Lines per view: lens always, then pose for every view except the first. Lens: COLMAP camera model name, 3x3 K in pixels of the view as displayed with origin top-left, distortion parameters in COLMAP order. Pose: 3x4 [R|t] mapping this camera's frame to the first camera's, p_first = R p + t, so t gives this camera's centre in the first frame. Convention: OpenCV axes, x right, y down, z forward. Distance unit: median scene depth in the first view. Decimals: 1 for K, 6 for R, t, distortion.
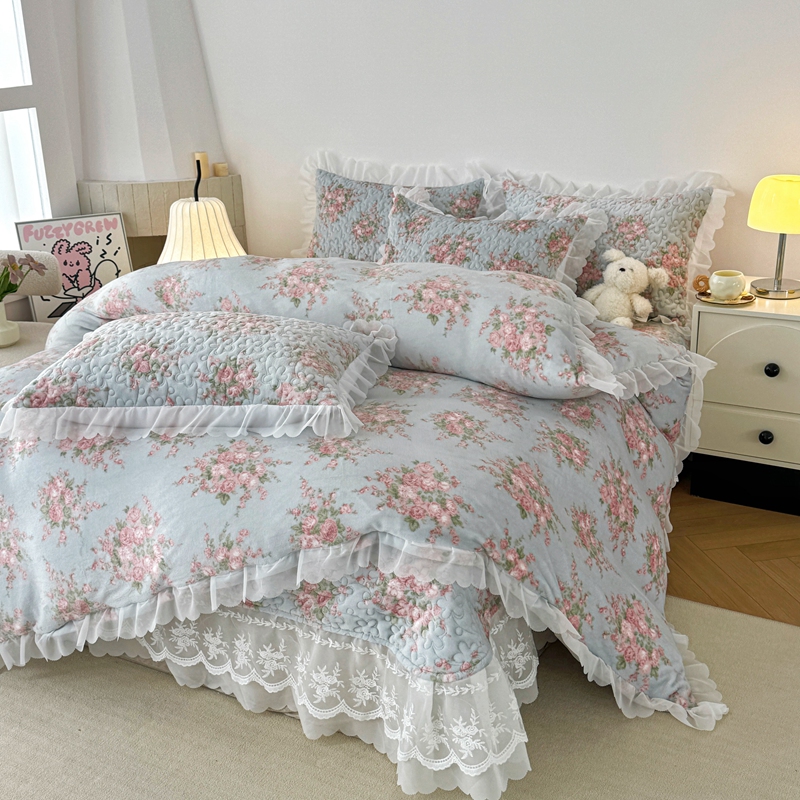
lens RADIAL K [[1047.2, 0, 408.5], [0, 1047.2, 395.9], [0, 0, 1]] dist [0.078848, 0.000000]
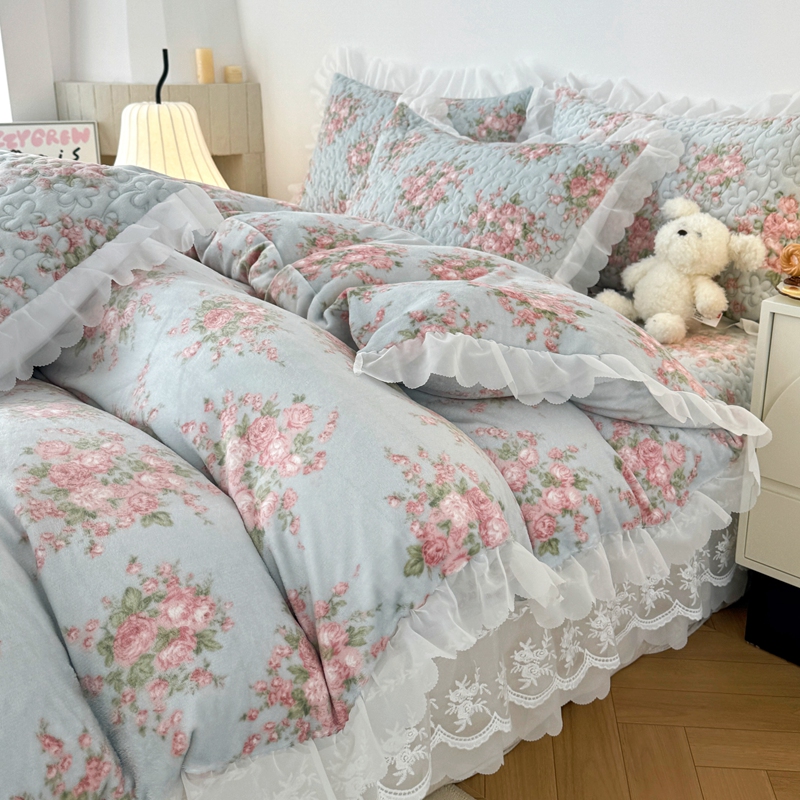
lens RADIAL K [[1047.2, 0, 414.7], [0, 1047.2, 406.9], [0, 0, 1]] dist [0.078848, 0.000000]
pose [[0.954561, 0.122483, -0.271681, 0.222251], [-0.116607, 0.992461, 0.037733, -0.027965], [0.274254, -0.004339, 0.961647, 0.381603]]
